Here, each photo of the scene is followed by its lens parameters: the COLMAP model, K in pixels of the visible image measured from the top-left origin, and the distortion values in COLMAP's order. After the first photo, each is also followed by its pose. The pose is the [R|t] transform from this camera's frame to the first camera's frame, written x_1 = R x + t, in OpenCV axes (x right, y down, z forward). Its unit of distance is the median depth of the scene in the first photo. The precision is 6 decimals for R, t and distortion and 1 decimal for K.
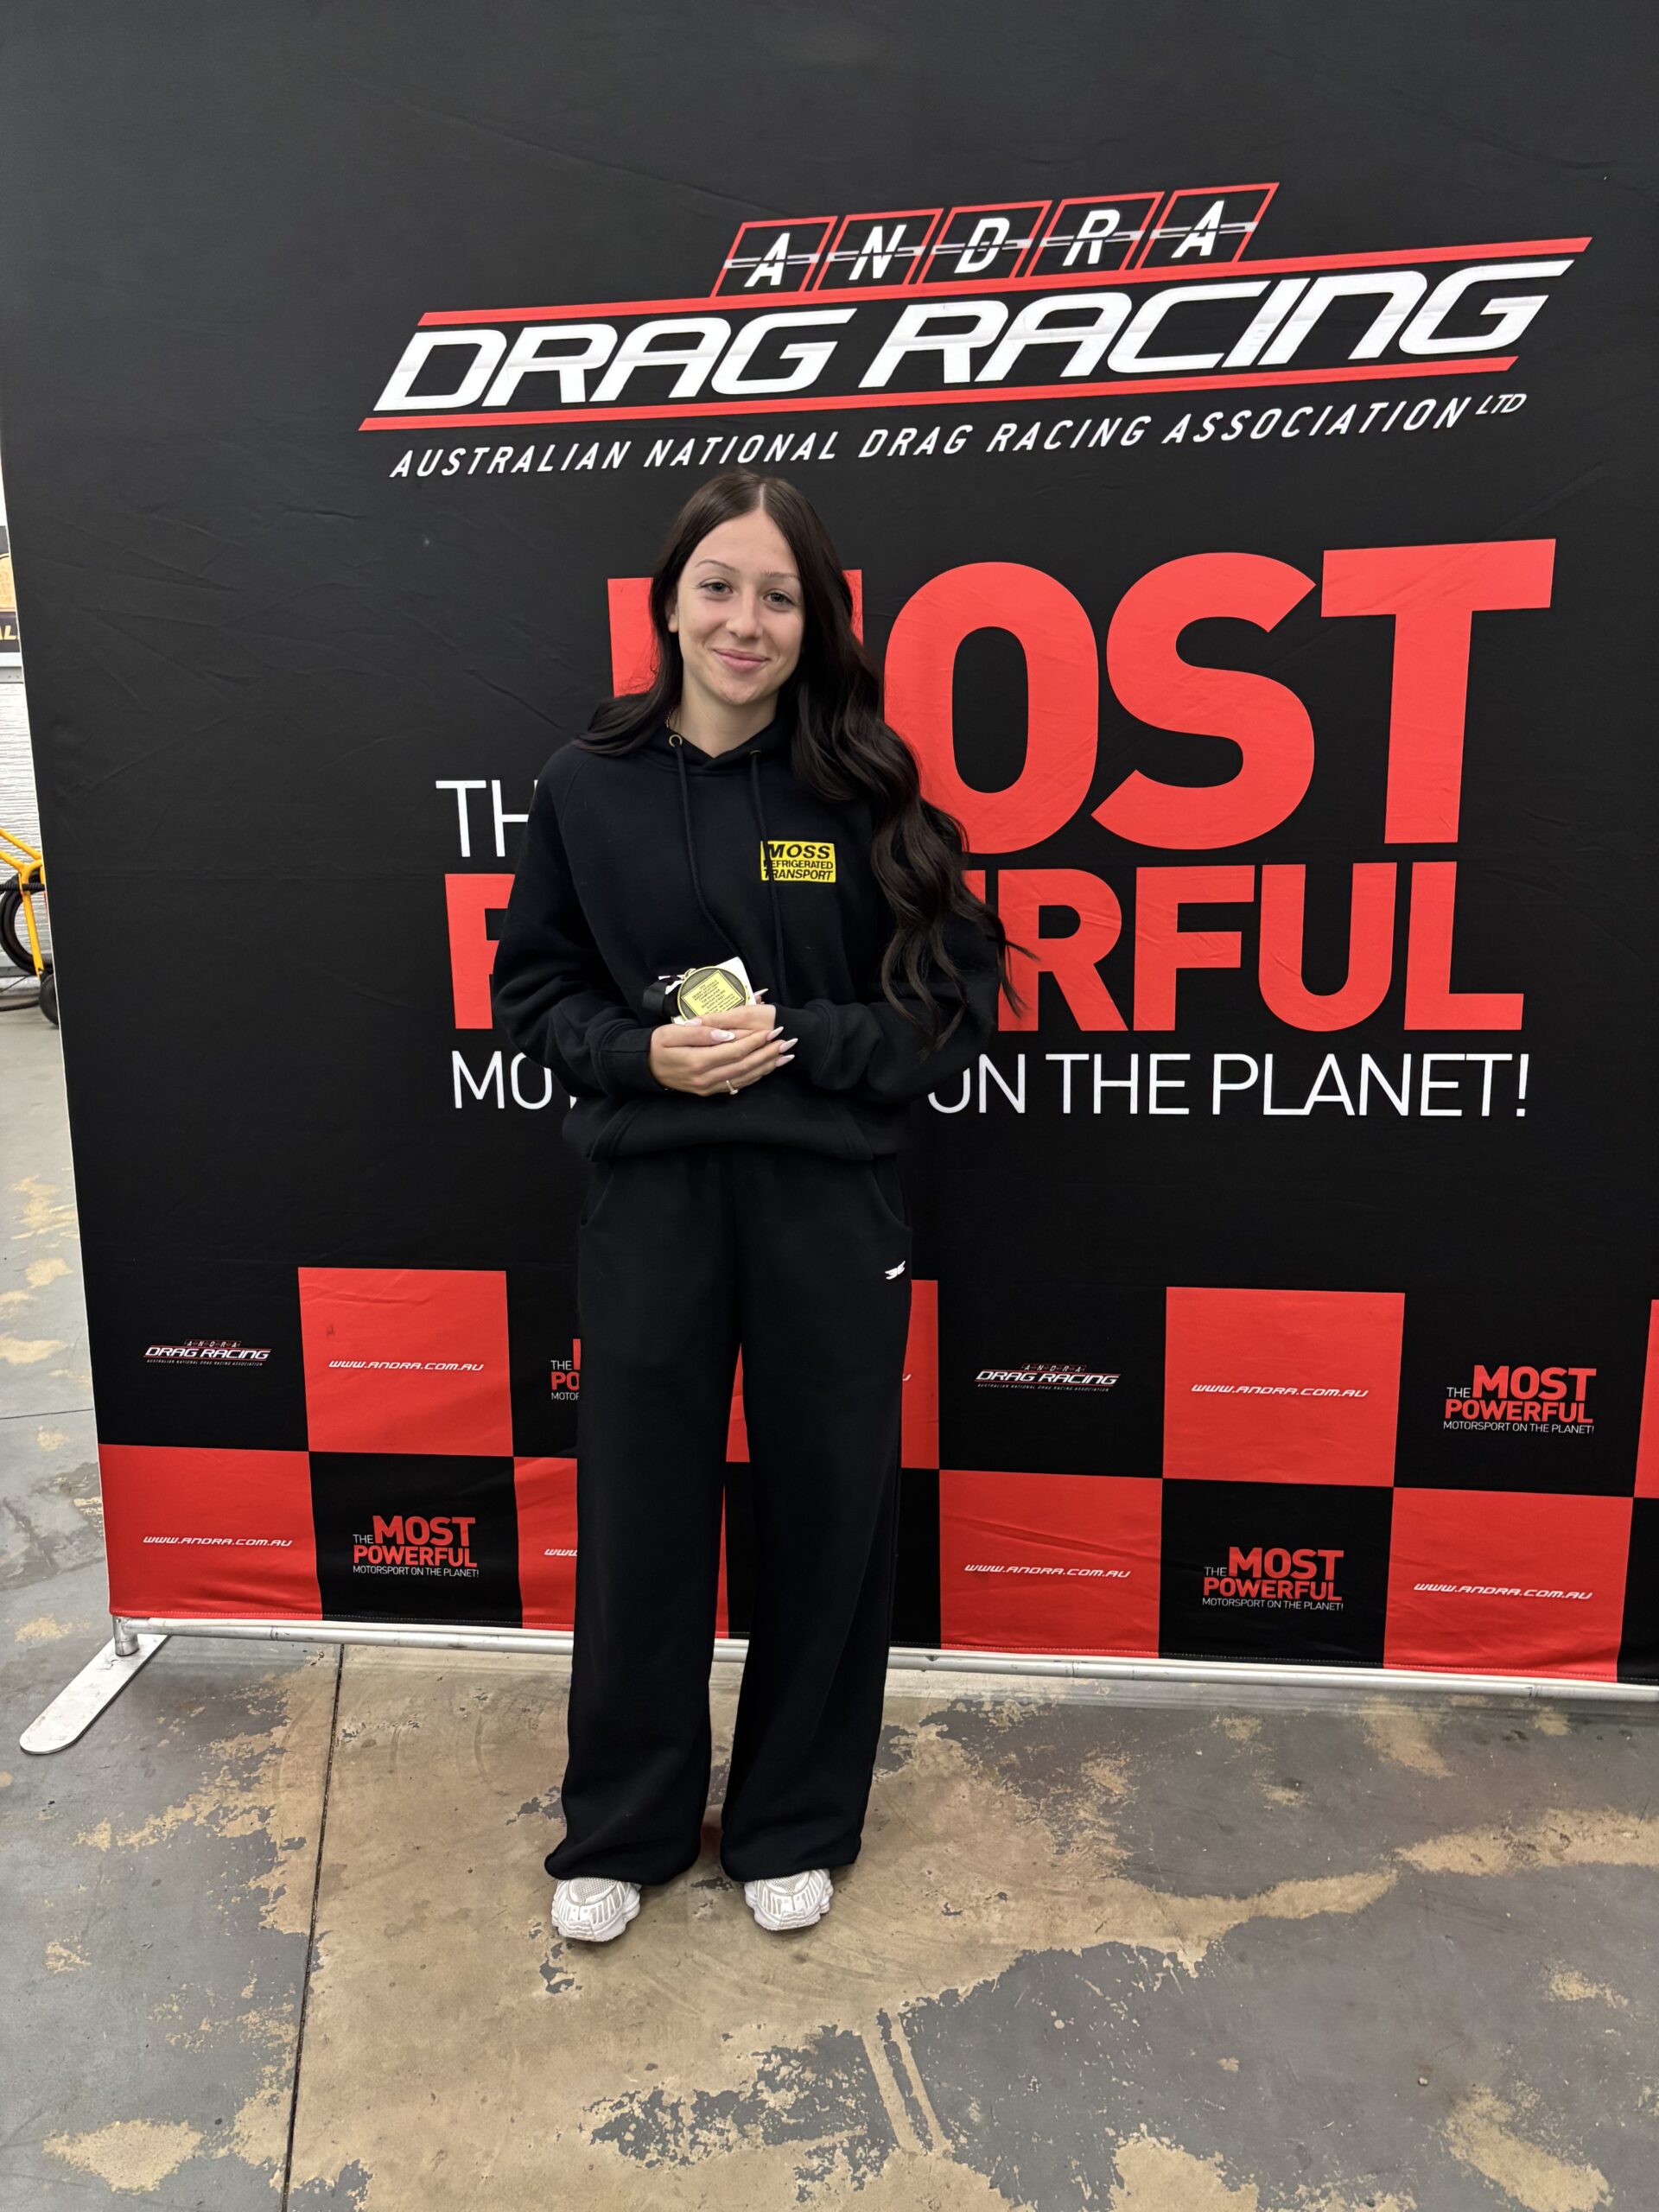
lens RADIAL K [[1616.4, 0, 815.8], [0, 1616.4, 1103.7], [0, 0, 1]] dist [0.065004, -0.076735]
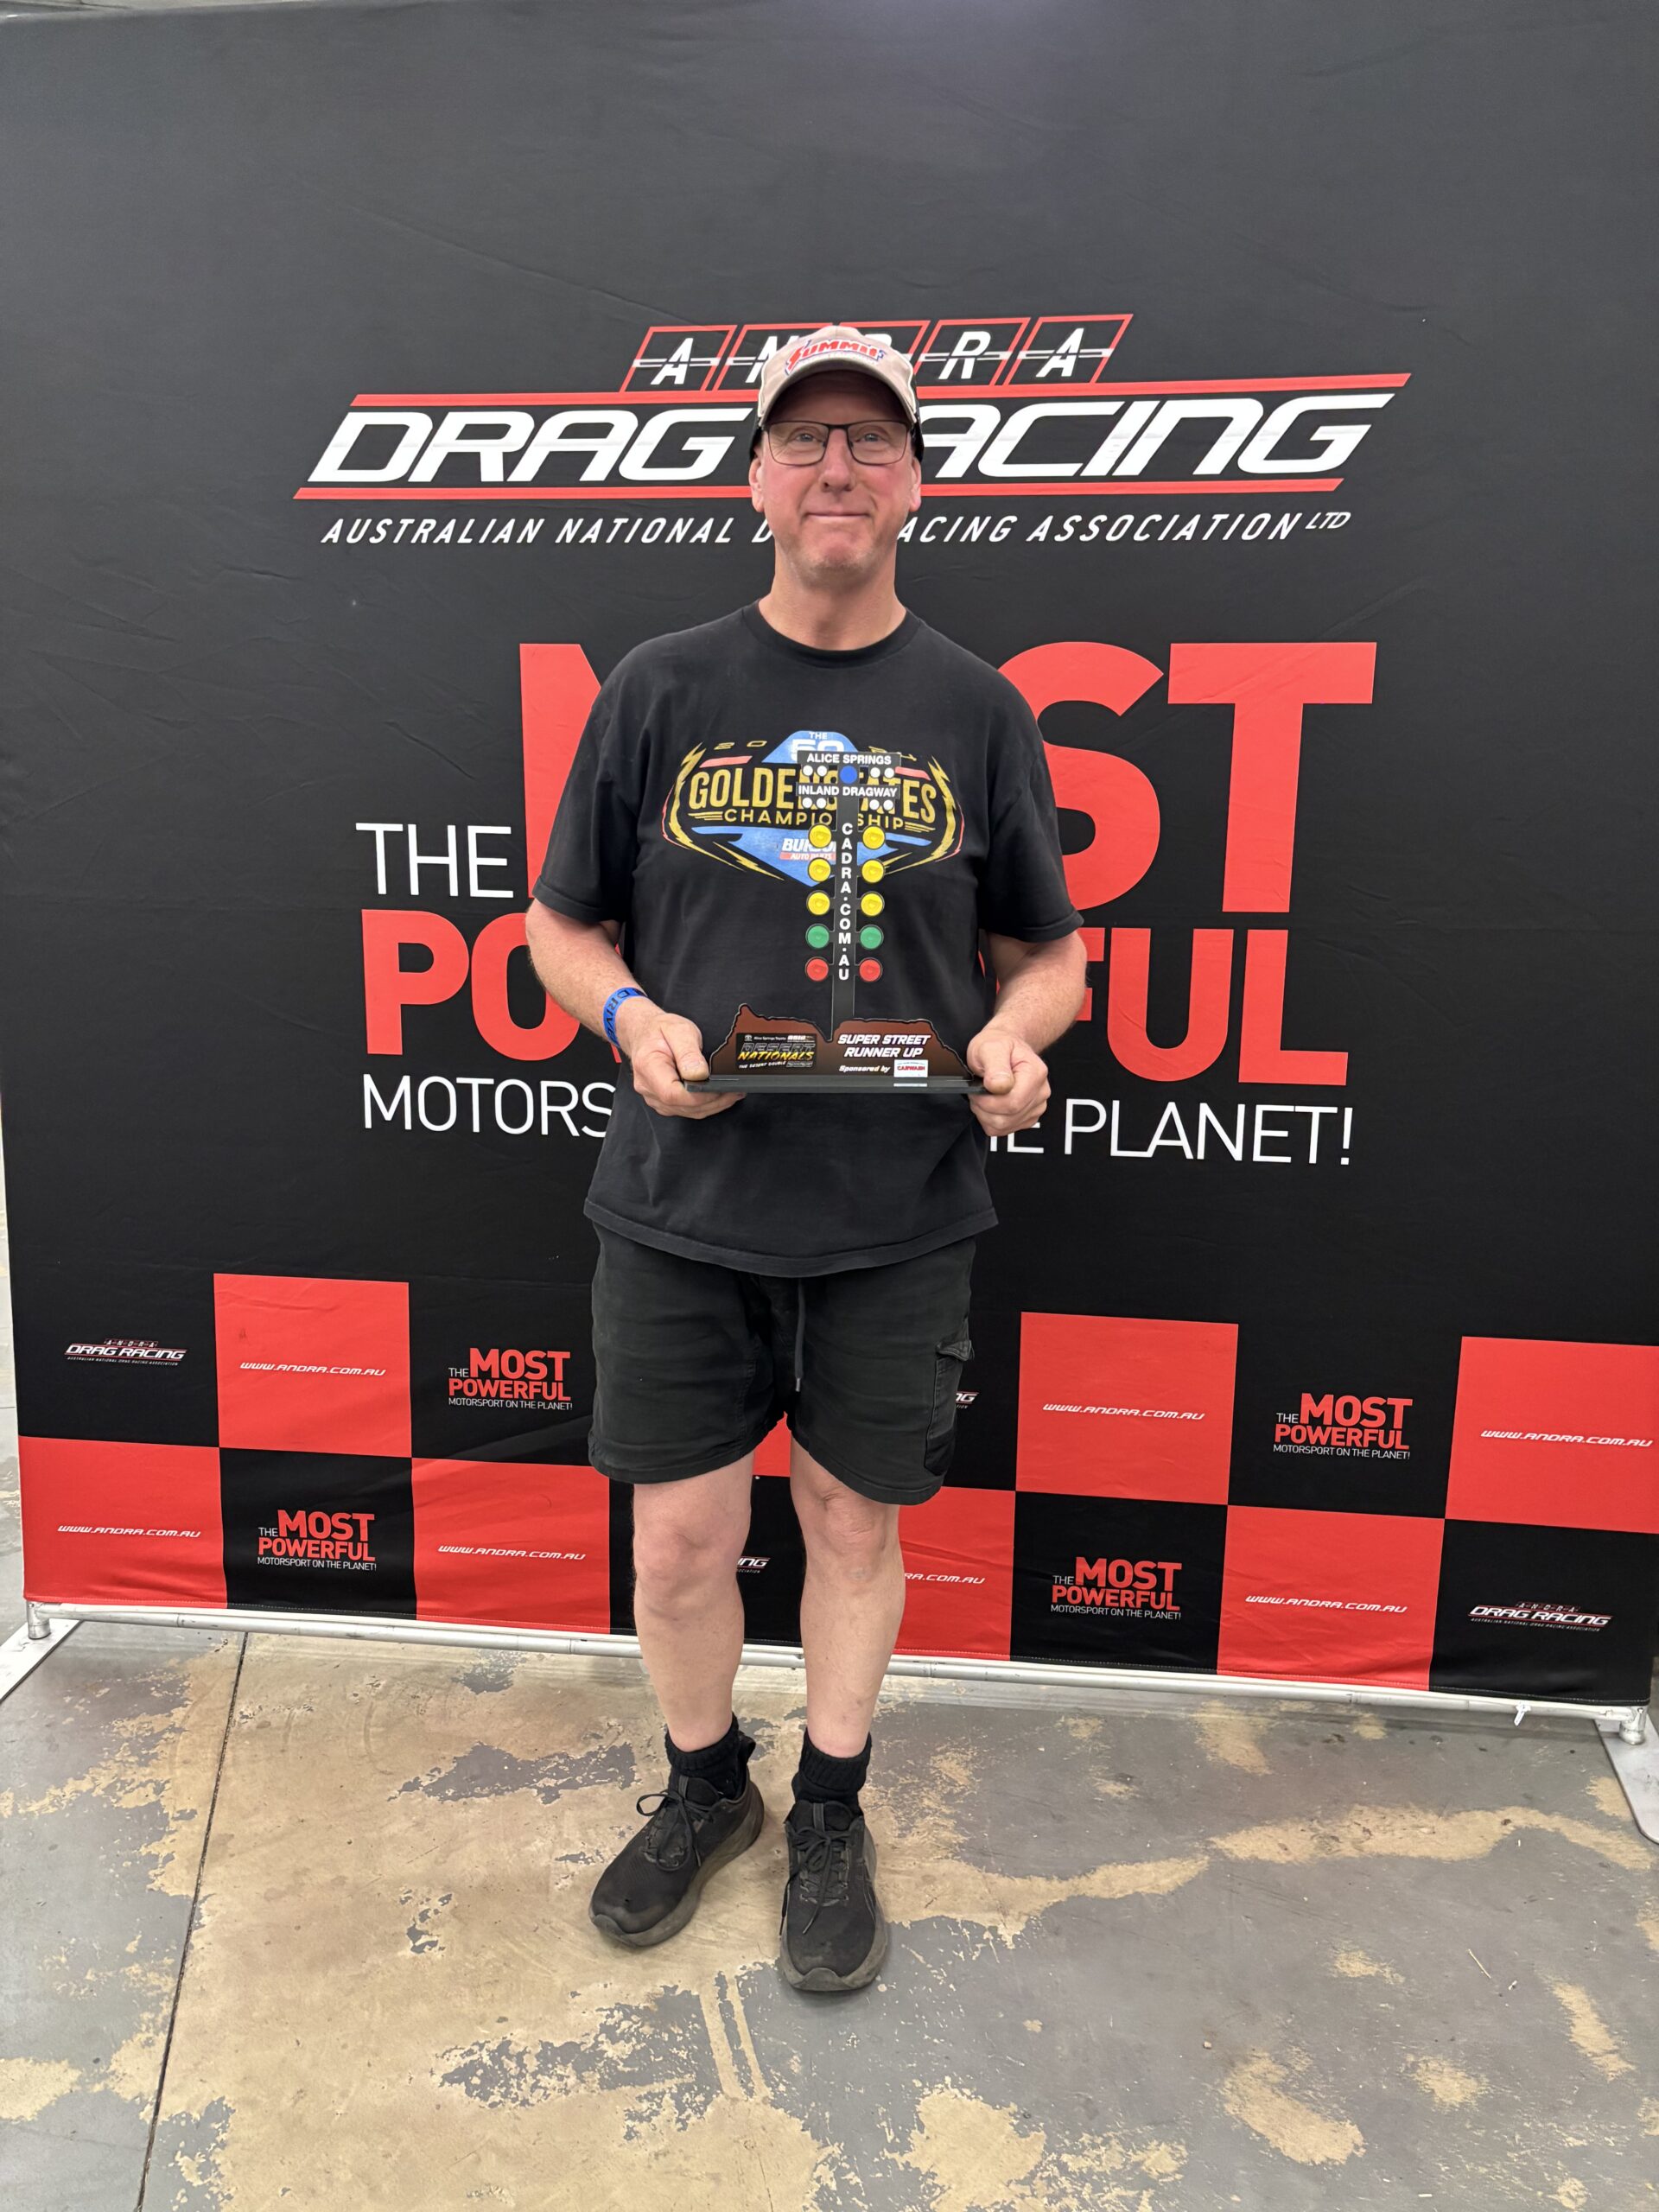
lens RADIAL K [[1621.9, 0, 823.0], [0, 1621.9, 1102.5], [0, 0, 1]] dist [0.062895, -0.074658]
pose [[0.999355, 0.029547, 0.020433, 0.063118], [-0.029216, 0.999440, -0.016288, -0.005948], [-0.020903, 0.015681, 0.999659, -0.088315]]
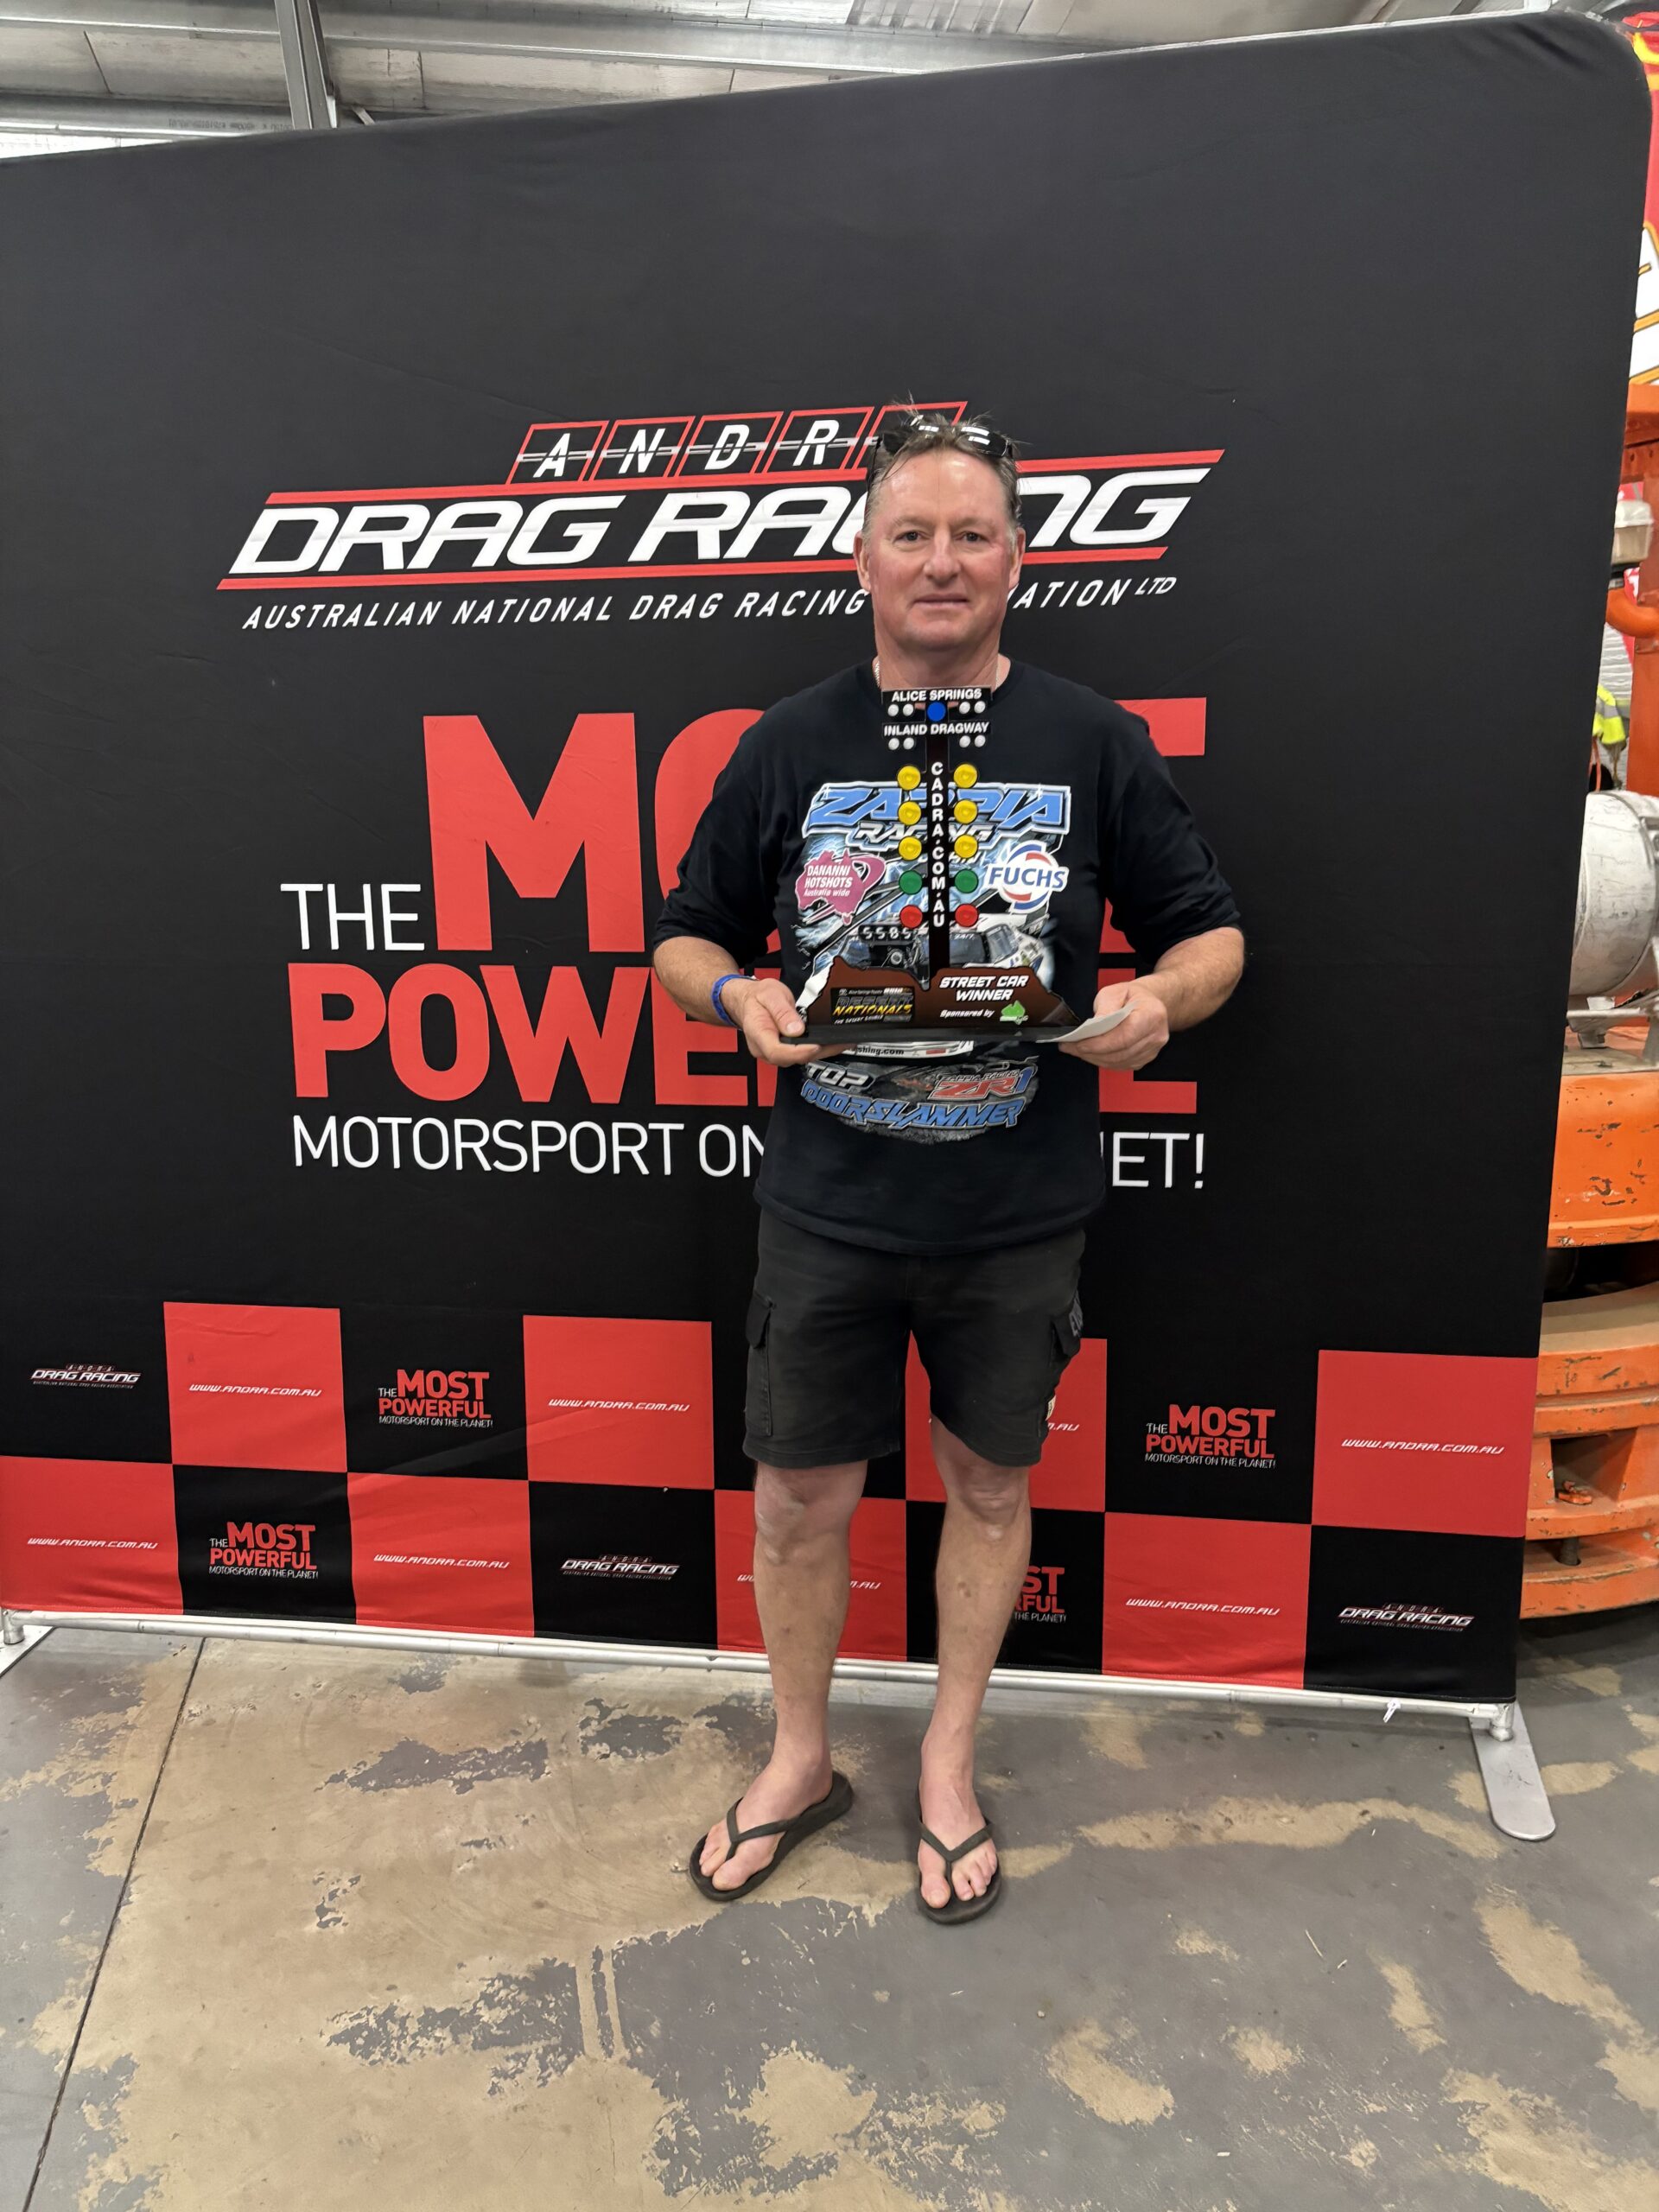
lens RADIAL K [[1629.8, 0, 831.7], [0, 1629.8, 1105.7], [0, 0, 1]] dist [0.057559, -0.064848]
pose [[0.999627, 0.014076, -0.023392, 0.206924], [-0.014718, 0.999514, -0.027481, -0.015025], [0.022994, 0.027815, 0.999349, -0.171685]]
